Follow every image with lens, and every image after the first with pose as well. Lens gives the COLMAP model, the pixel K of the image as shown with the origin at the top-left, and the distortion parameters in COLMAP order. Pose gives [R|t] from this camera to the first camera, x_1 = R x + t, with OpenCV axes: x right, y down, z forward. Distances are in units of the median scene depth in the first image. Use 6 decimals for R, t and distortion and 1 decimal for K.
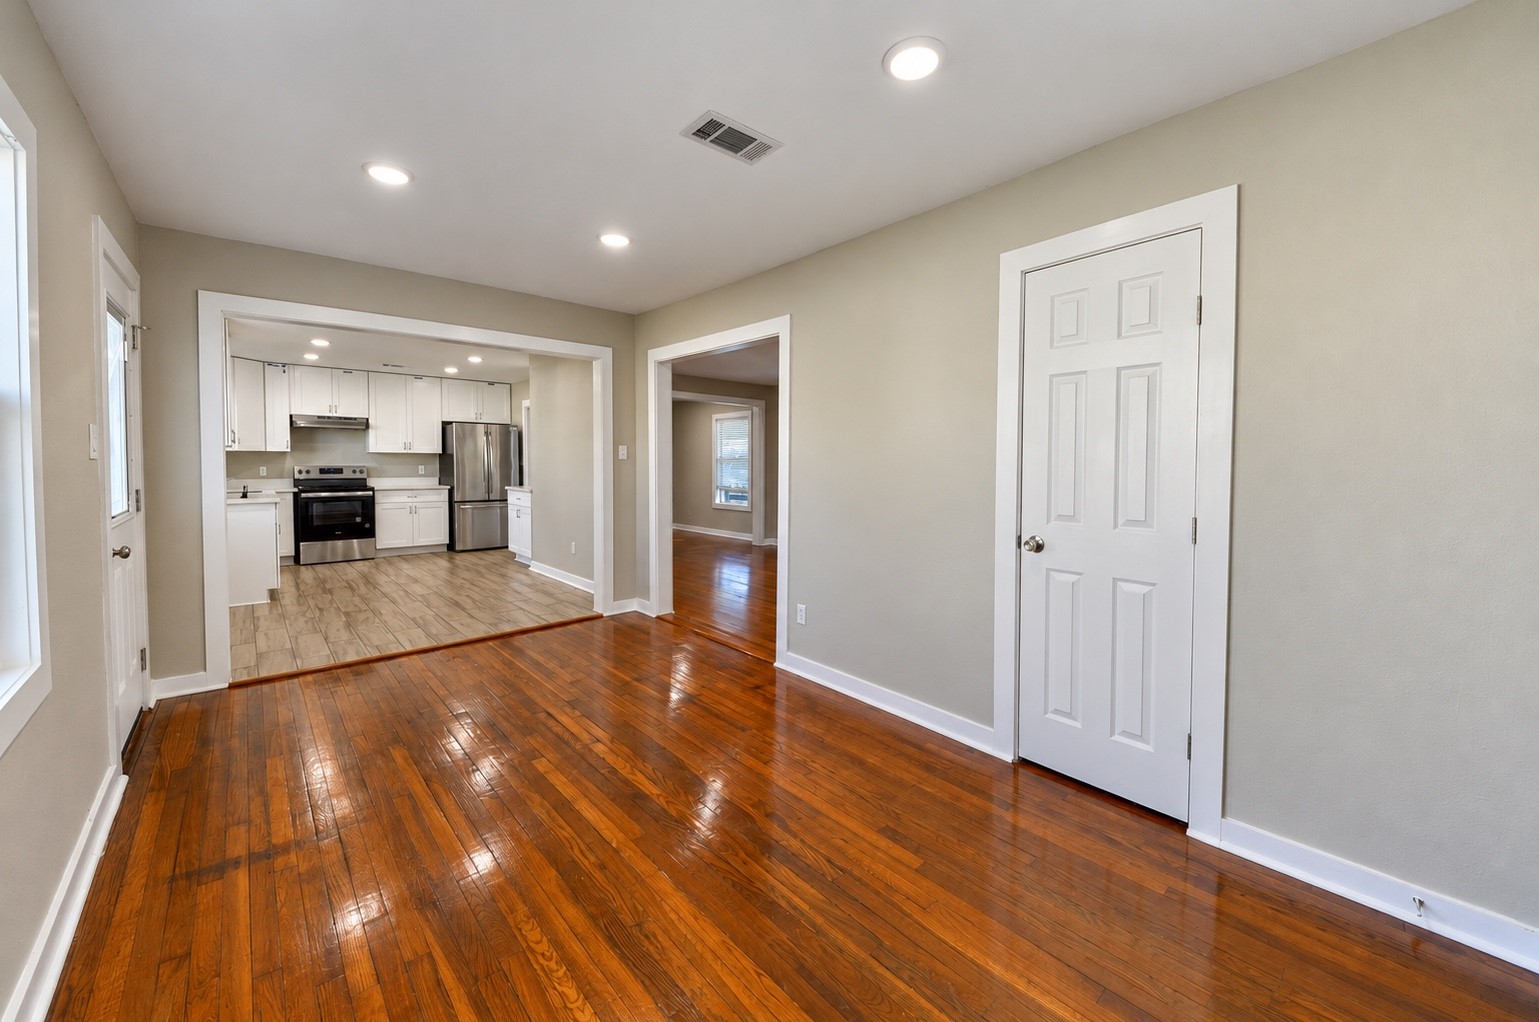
lens RADIAL K [[594.1, 0, 789.0], [0, 594.1, 479.0], [0, 0, 1]] dist [0.001144, 0.000053]
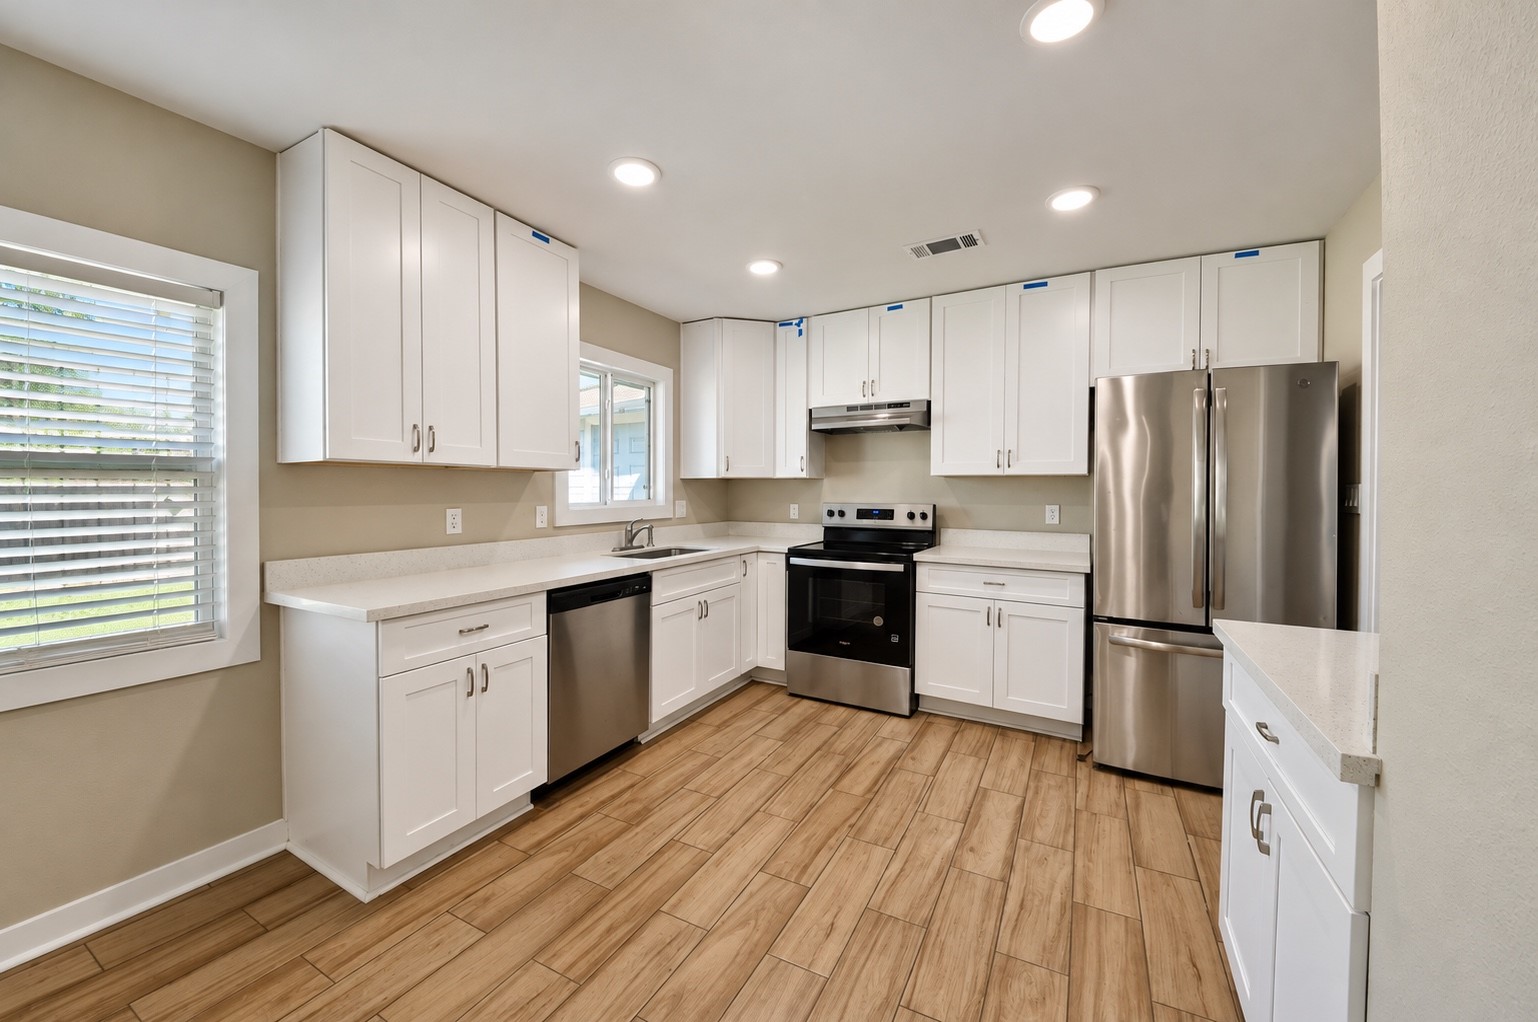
lens RADIAL K [[593.7, 0, 747.6], [0, 593.7, 512.6], [0, 0, 1]] dist [0.001144, 0.000053]
pose [[0.288571, 0.033788, -0.956862, -0.304600], [-0.025138, 0.999300, 0.027706, -0.025487], [0.957129, 0.016059, 0.289218, 0.736301]]
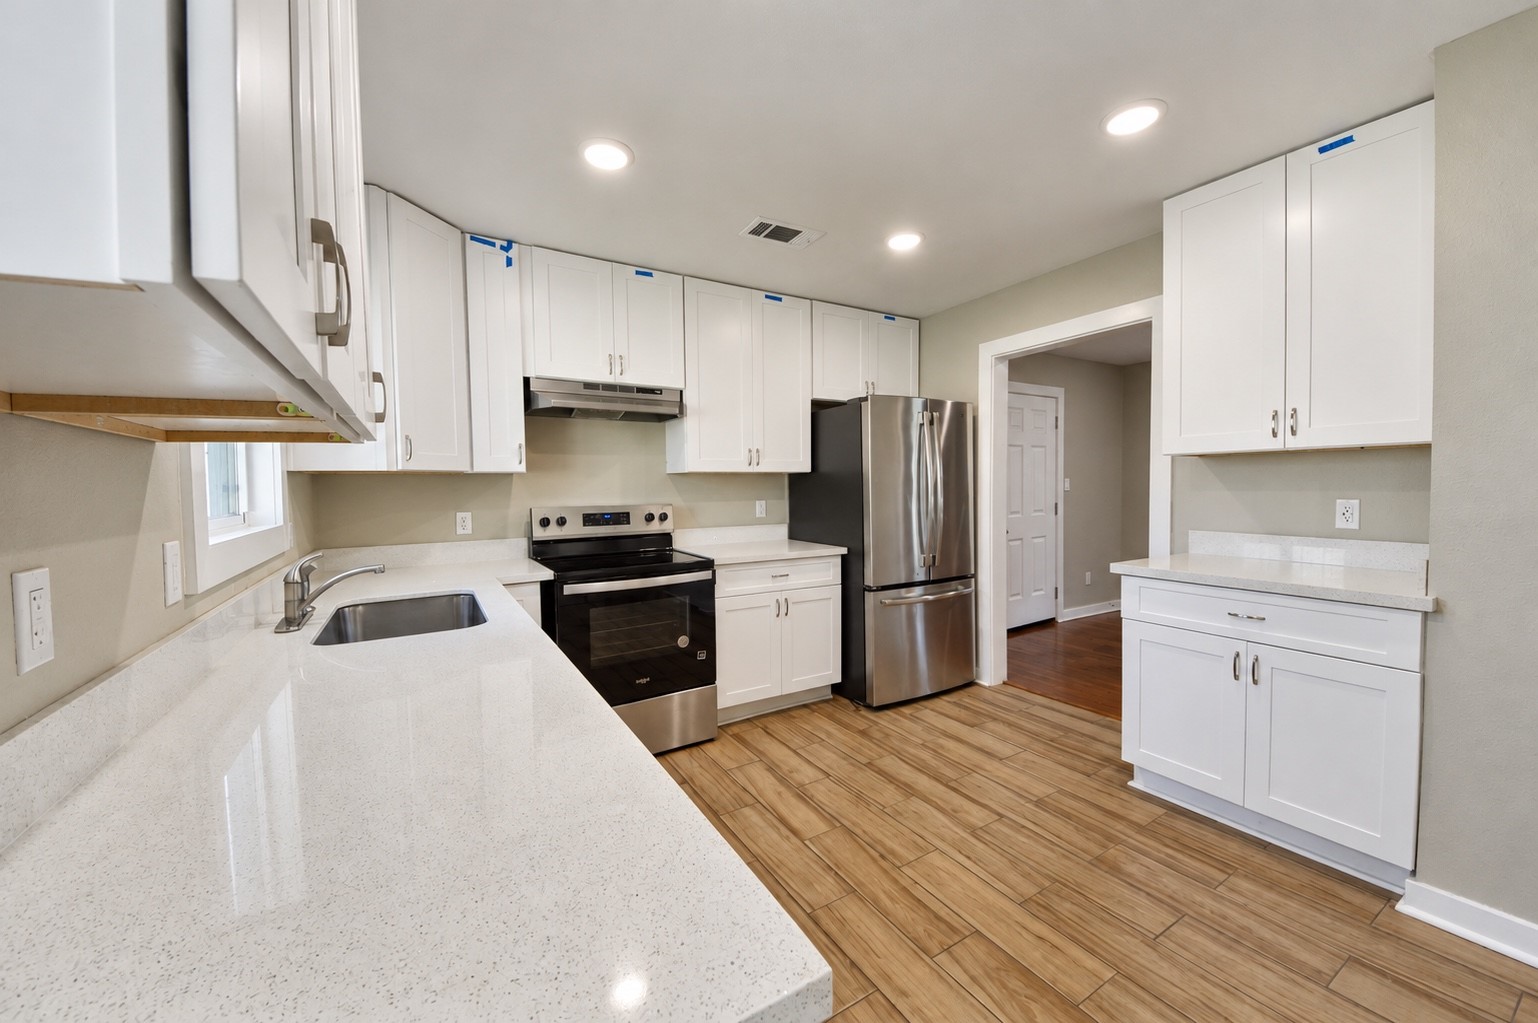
lens RADIAL K [[574.5, 0, 800.7], [0, 574.5, 513.3], [0, 0, 1]] dist [0.014433, -0.000431]
pose [[0.982796, -0.012135, -0.184297, -0.553405], [0.015347, 0.999754, 0.016014, -0.021111], [0.184057, -0.018567, 0.982740, 0.616893]]
